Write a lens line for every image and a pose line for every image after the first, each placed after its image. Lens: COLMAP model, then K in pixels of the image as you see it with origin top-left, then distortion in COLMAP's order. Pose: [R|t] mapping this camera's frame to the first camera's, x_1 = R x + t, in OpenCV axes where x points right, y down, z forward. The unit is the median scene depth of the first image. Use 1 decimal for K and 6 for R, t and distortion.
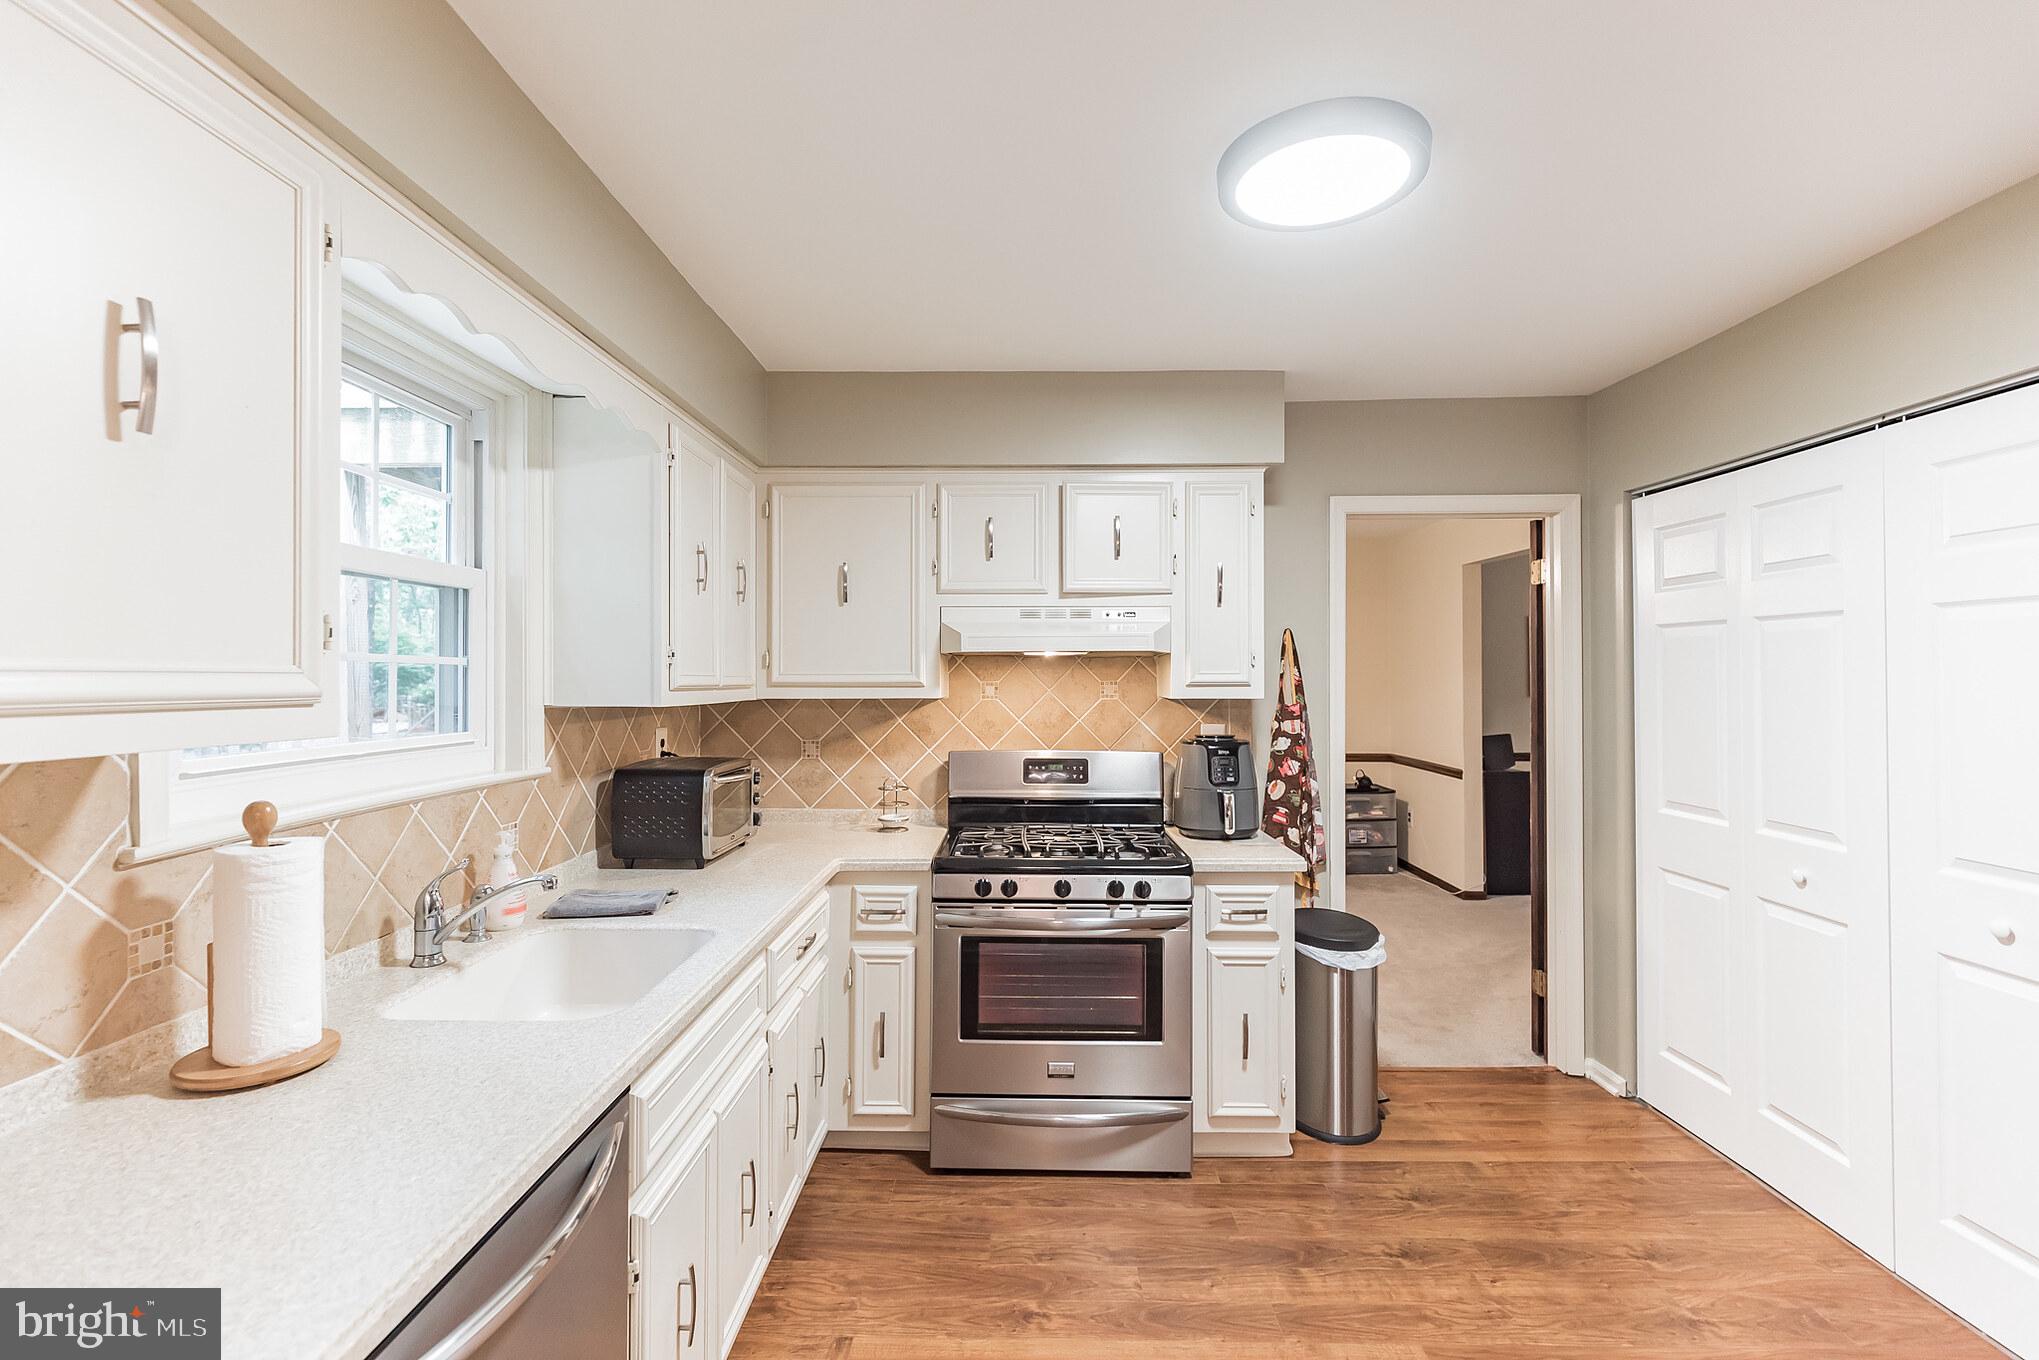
lens RADIAL K [[943.0, 0, 1004.0], [0, 943.0, 663.9], [0, 0, 1]] dist [0.002029, -0.000716]
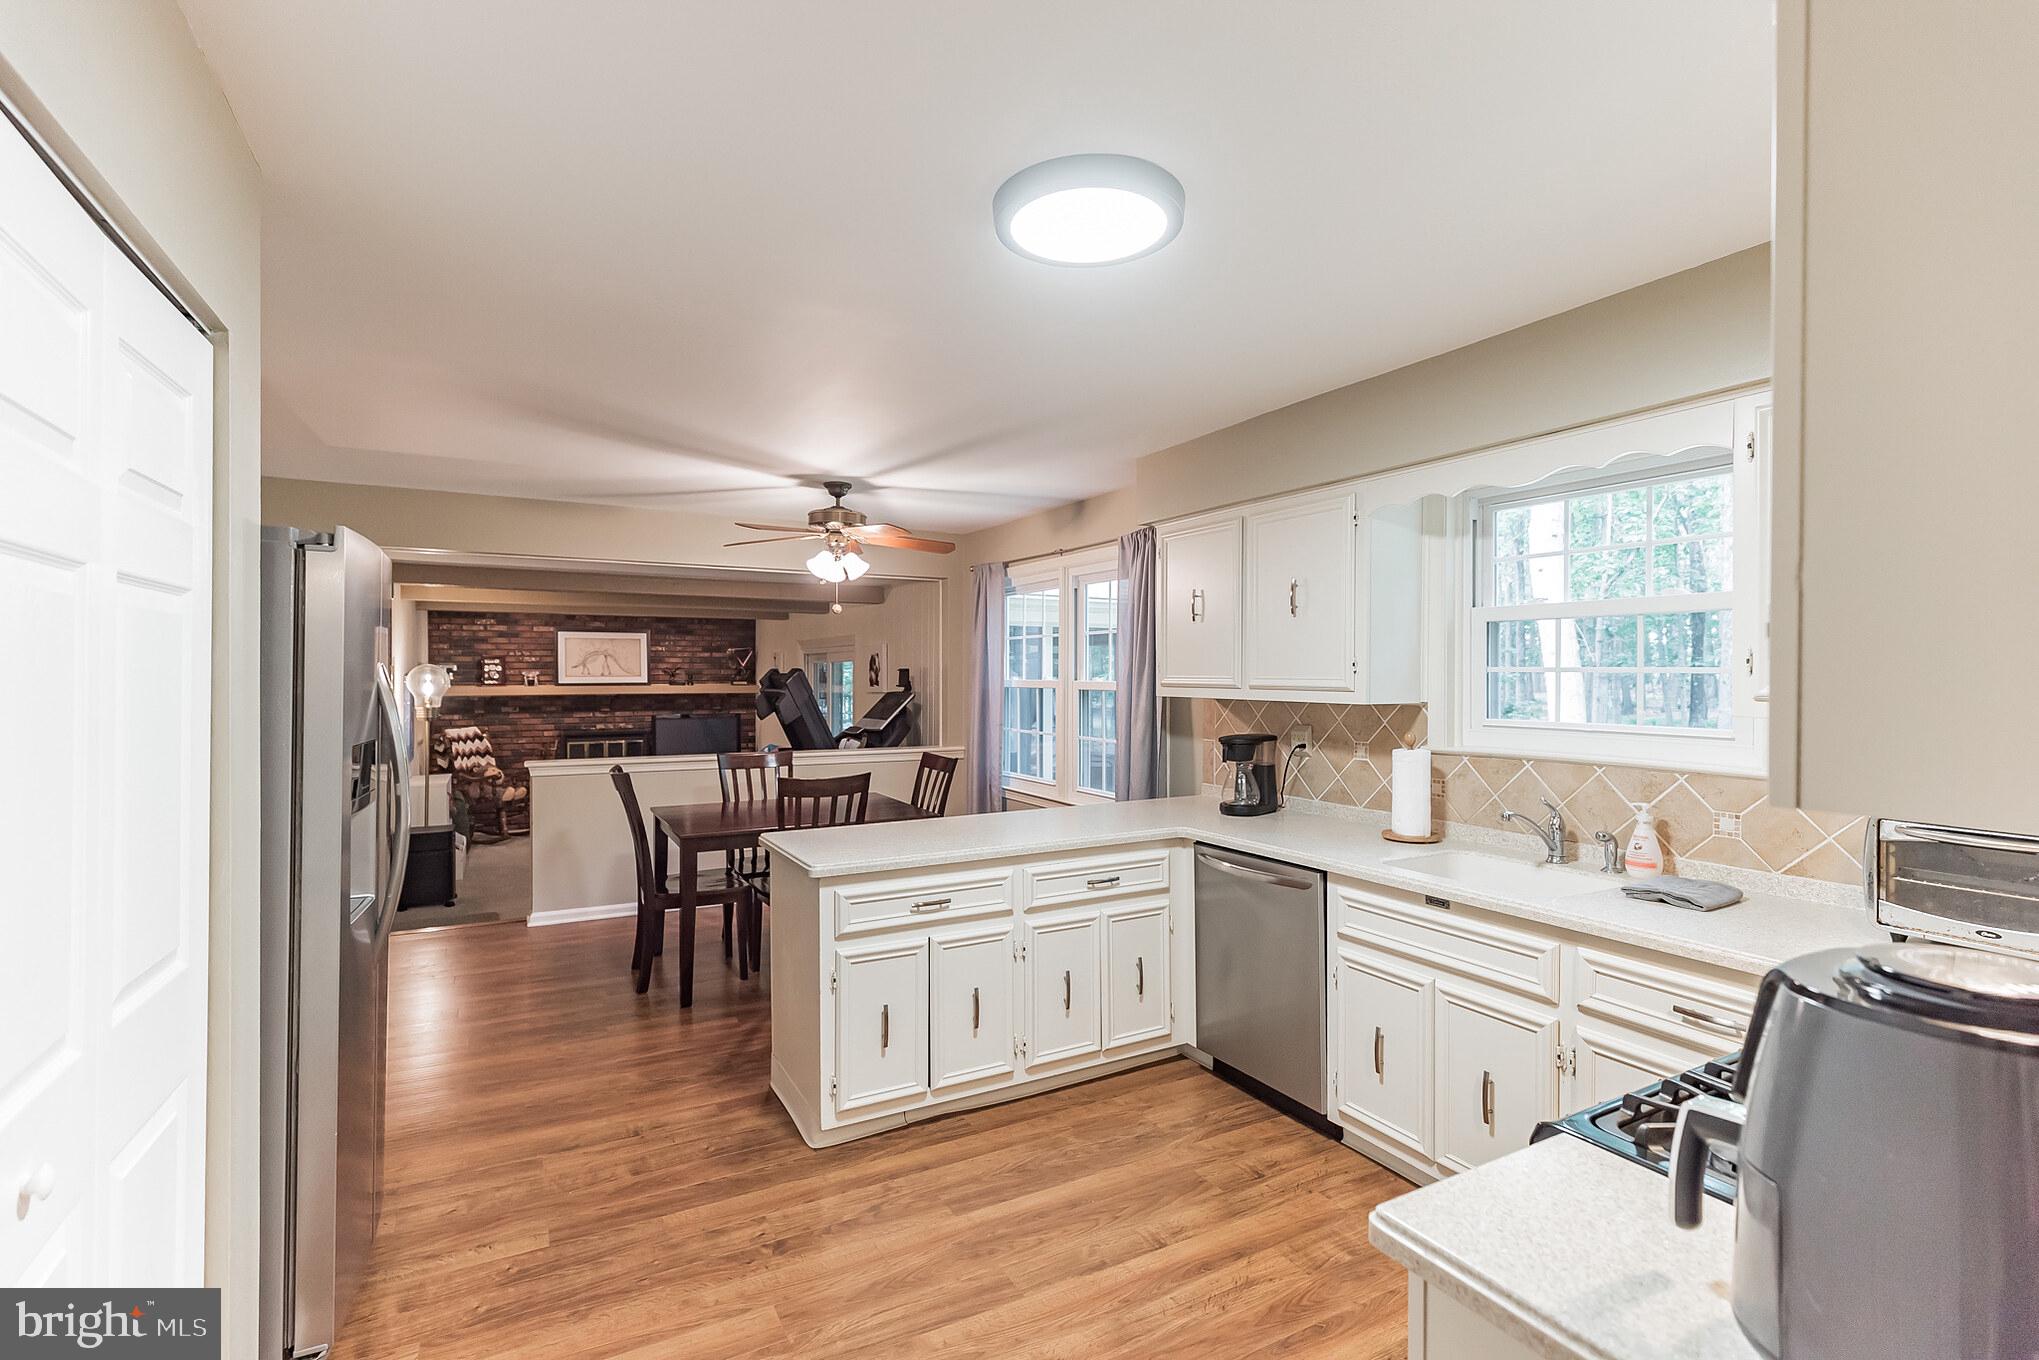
lens RADIAL K [[943.0, 0, 1016.9], [0, 943.0, 682.6], [0, 0, 1]] dist [0.002029, -0.000716]
pose [[-0.863480, 0.001358, -0.504381, 0.613585], [0.003501, 0.999988, -0.003302, 0.010737], [0.504370, -0.004617, -0.863475, 1.205492]]
